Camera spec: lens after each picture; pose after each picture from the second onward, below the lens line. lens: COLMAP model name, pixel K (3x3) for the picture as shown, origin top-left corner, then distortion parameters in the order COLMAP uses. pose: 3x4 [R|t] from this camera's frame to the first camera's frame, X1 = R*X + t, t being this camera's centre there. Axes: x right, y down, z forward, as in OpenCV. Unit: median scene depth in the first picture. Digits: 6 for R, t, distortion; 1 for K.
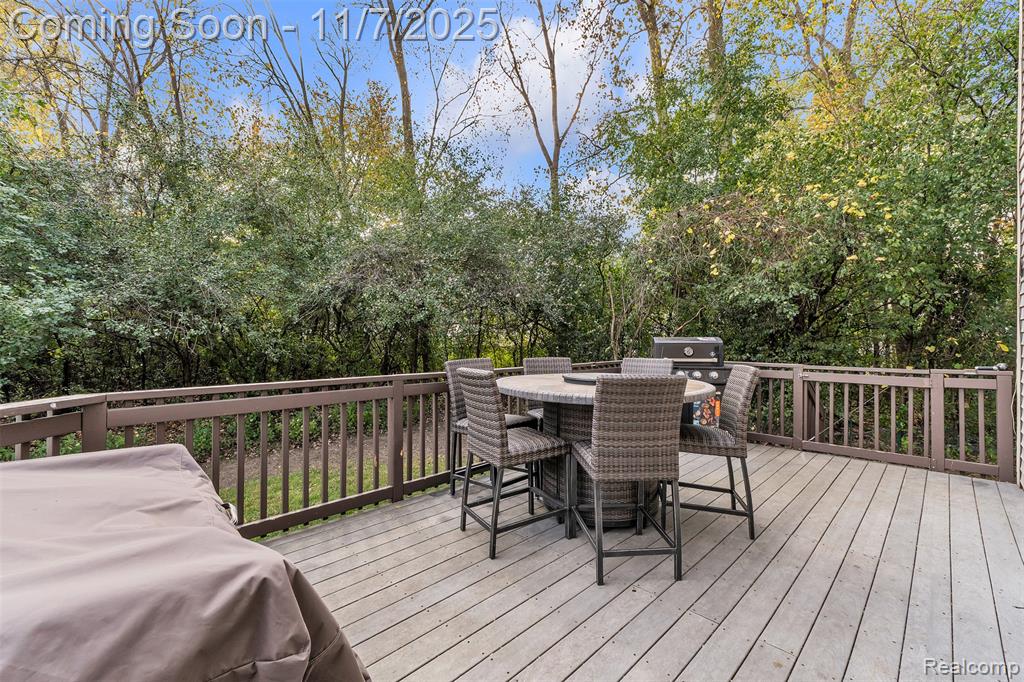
lens RADIAL K [[443.1, 0, 512.0], [0, 443.1, 341.0], [0, 0, 1]] dist [0.026531, -0.000030]
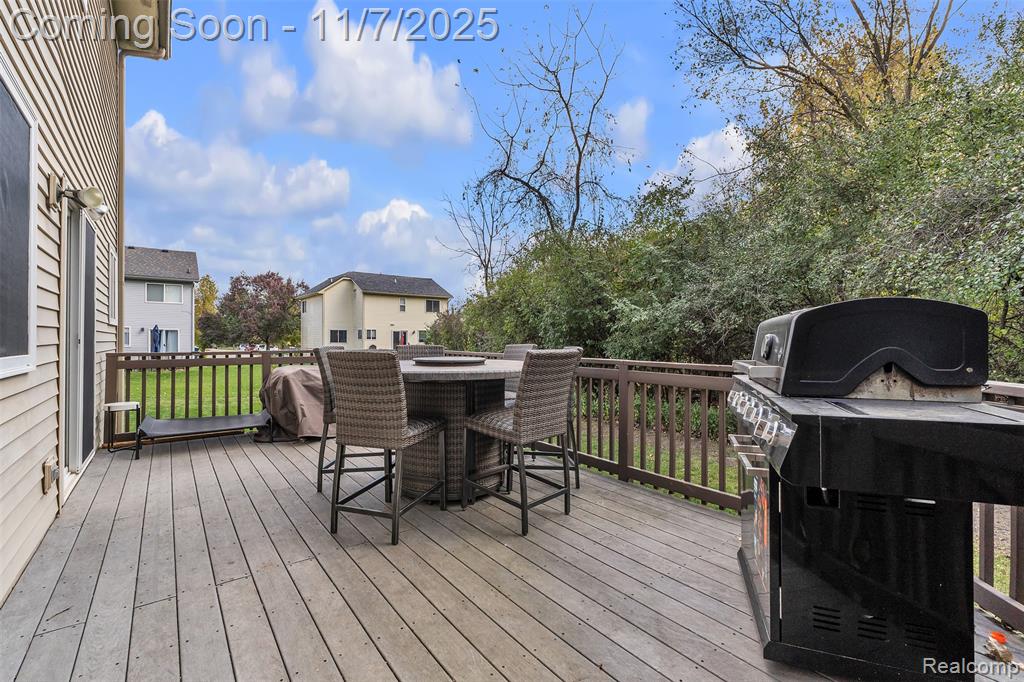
lens RADIAL K [[443.1, 0, 512.0], [0, 443.1, 341.0], [0, 0, 1]] dist [0.026531, -0.000030]
pose [[-0.146684, 0.004642, -0.989173, 1.340312], [0.000707, 0.999989, 0.004588, 0.035102], [0.989183, -0.000026, -0.146685, 1.439179]]
